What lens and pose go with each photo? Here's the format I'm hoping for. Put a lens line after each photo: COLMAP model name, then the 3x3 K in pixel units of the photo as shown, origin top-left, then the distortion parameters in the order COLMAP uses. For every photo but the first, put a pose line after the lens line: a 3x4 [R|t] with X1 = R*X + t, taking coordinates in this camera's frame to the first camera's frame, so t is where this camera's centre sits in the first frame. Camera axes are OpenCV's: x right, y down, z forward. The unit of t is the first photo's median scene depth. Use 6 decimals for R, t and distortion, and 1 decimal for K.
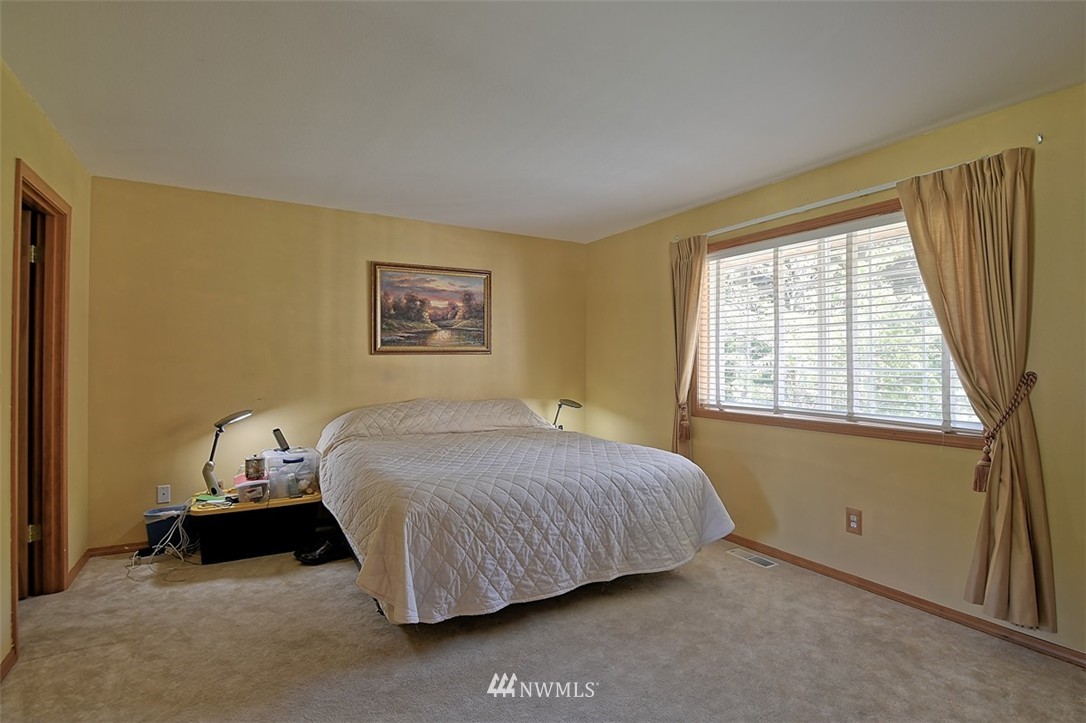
lens RADIAL K [[536.0, 0, 544.5], [0, 536.0, 361.1], [0, 0, 1]] dist [-0.012580, -0.000752]
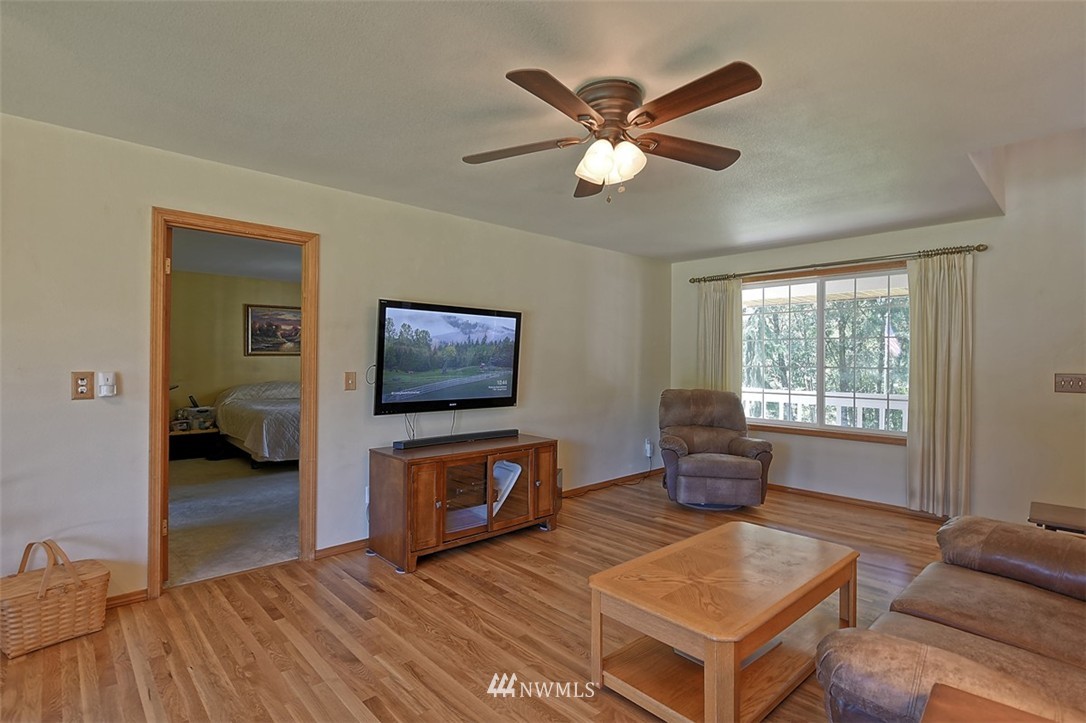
lens RADIAL K [[536.0, 0, 541.1], [0, 536.0, 360.2], [0, 0, 1]] dist [-0.012580, -0.000752]
pose [[0.976924, 0.002964, 0.213567, 0.259824], [-0.002765, 0.999995, -0.001229, 0.000953], [-0.213569, 0.000610, 0.976928, -0.950682]]
